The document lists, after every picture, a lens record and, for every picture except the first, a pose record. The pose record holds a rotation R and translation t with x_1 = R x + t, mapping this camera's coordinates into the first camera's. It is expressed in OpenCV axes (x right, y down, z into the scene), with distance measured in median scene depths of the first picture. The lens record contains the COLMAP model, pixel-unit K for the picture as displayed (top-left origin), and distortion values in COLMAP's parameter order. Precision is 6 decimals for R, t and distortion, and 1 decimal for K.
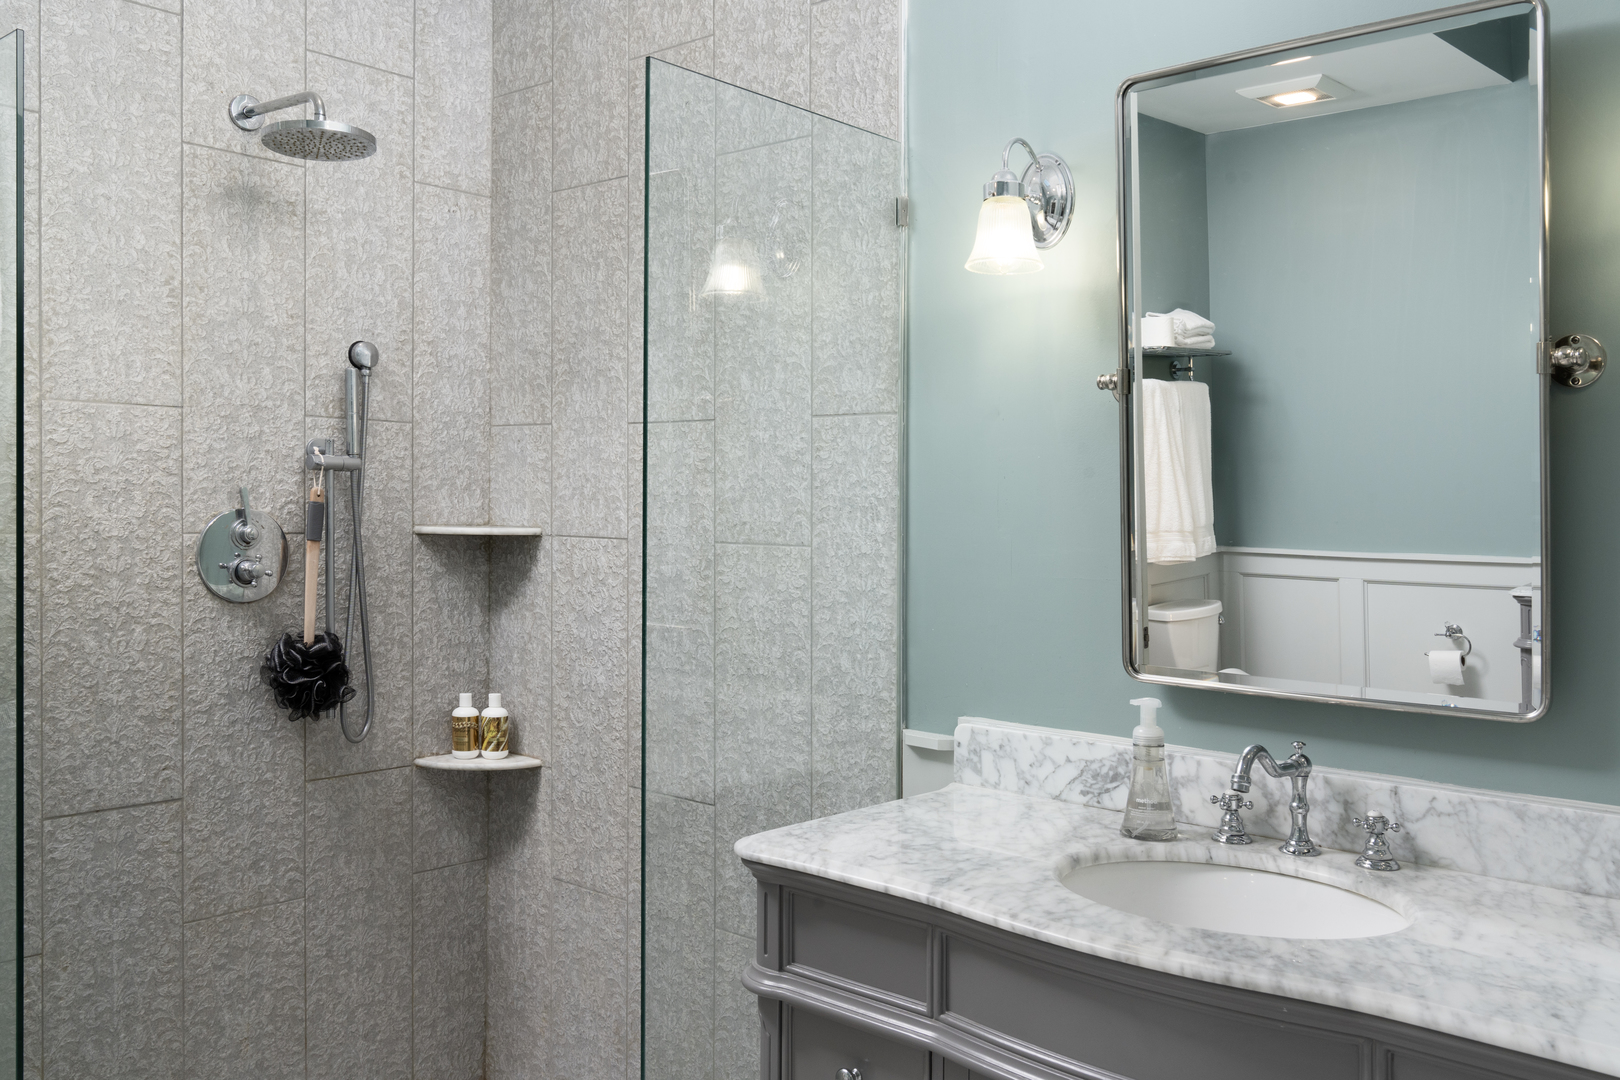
lens RADIAL K [[1389.0, 0, 806.3], [0, 1389.0, 510.9], [0, 0, 1]] dist [-0.011066, 0.010725]
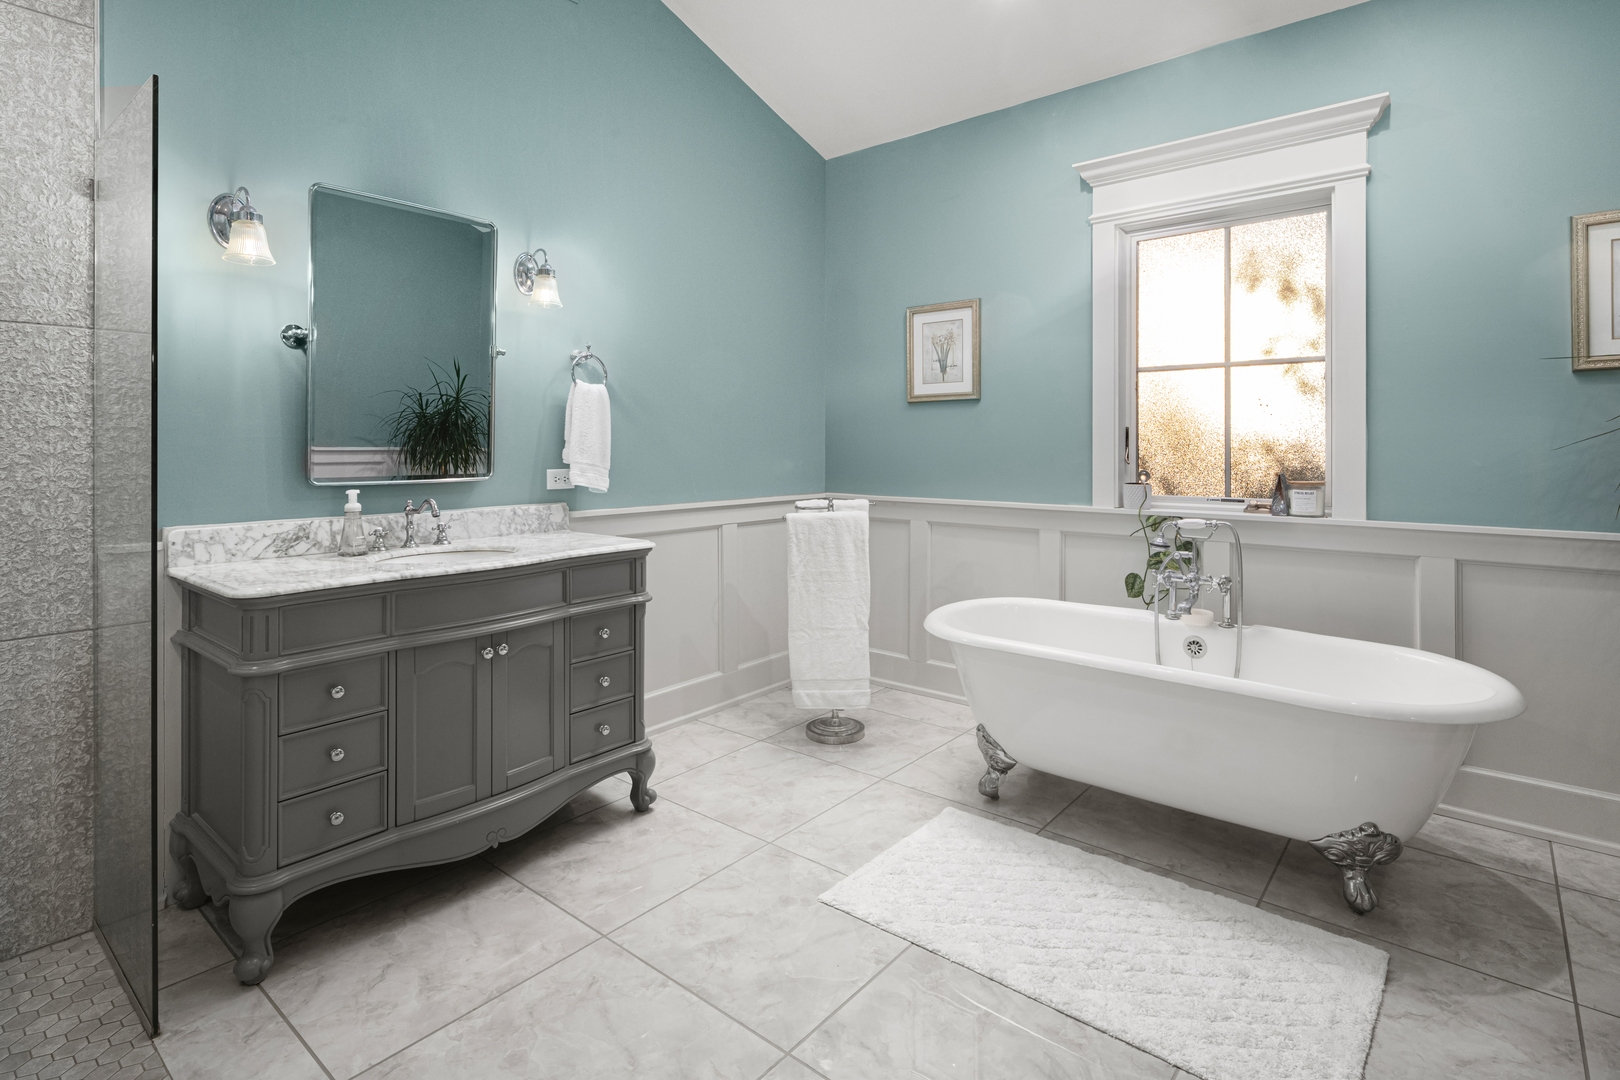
lens RADIAL K [[808.2, 0, 810.8], [0, 808.2, 446.2], [0, 0, 1]] dist [-0.000677, -0.000126]
pose [[-0.035023, -0.020312, 0.999180, -0.665005], [0.004324, 0.999781, 0.020476, 0.031500], [-0.999377, 0.005038, -0.034928, 0.234741]]
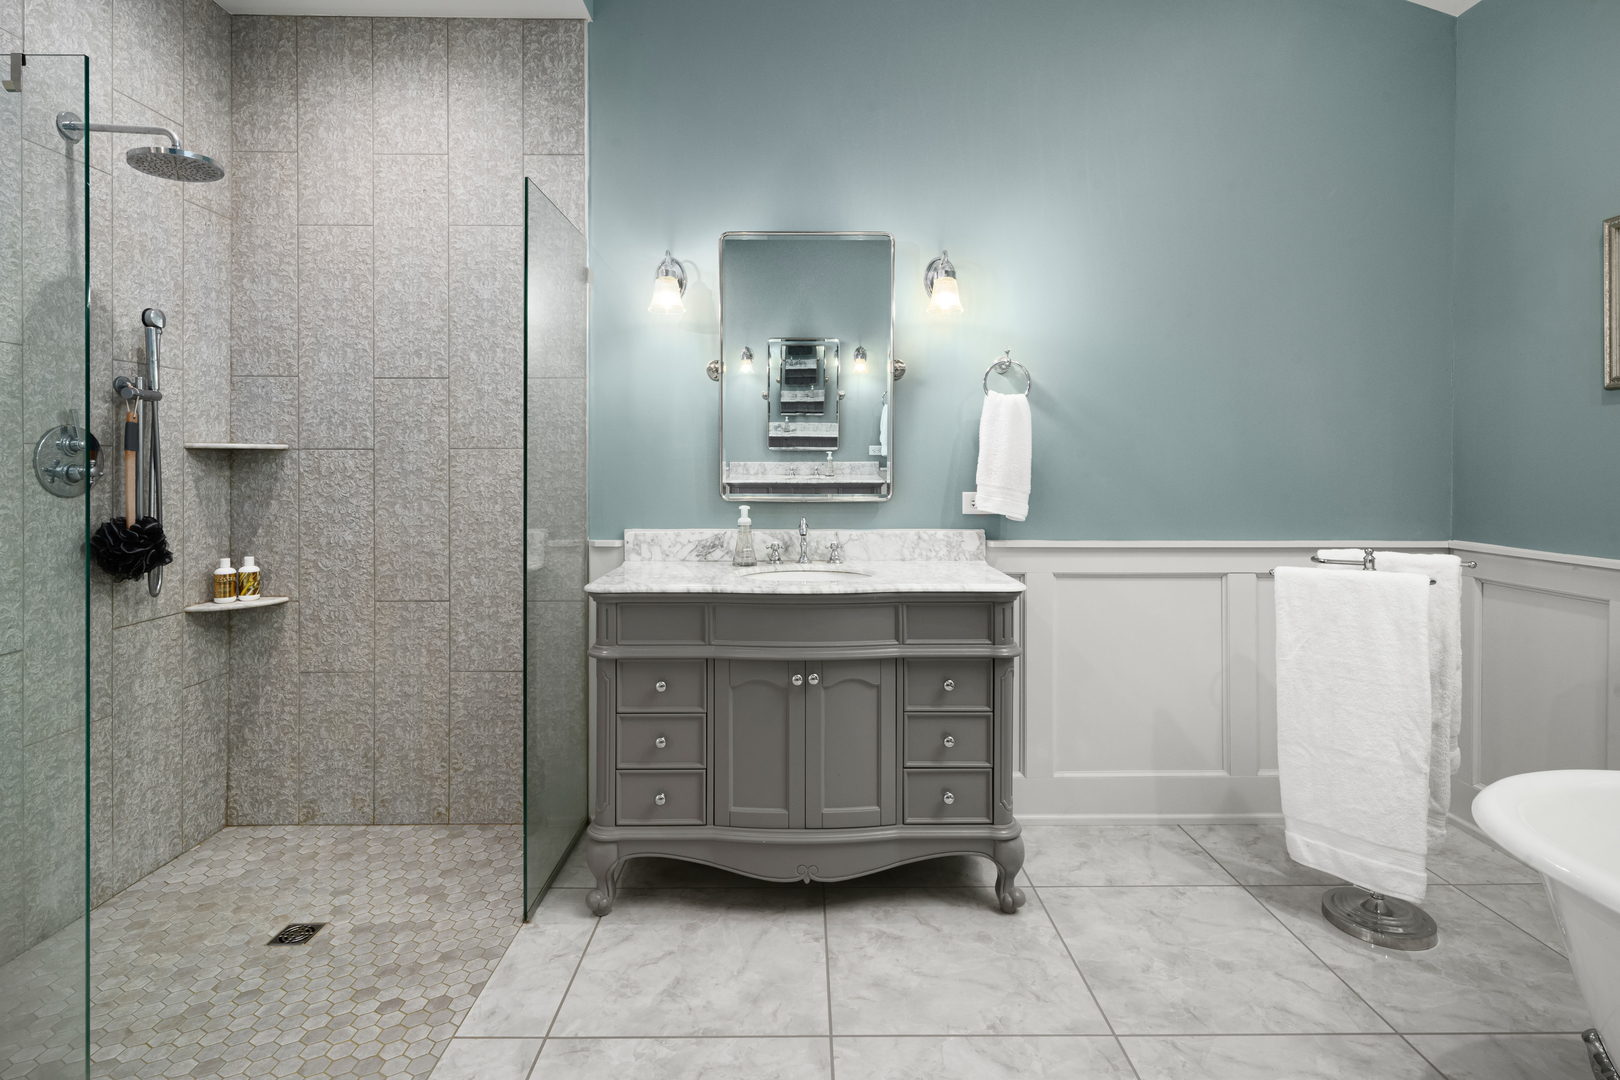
lens RADIAL K [[801.1, 0, 806.6], [0, 801.1, 469.9], [0, 0, 1]] dist [0.003850, 0.000405]
pose [[0.744132, -0.022600, 0.667650, -0.375154], [0.016593, 0.999745, 0.015347, 0.038074], [-0.667826, -0.000342, 0.744317, -0.038163]]
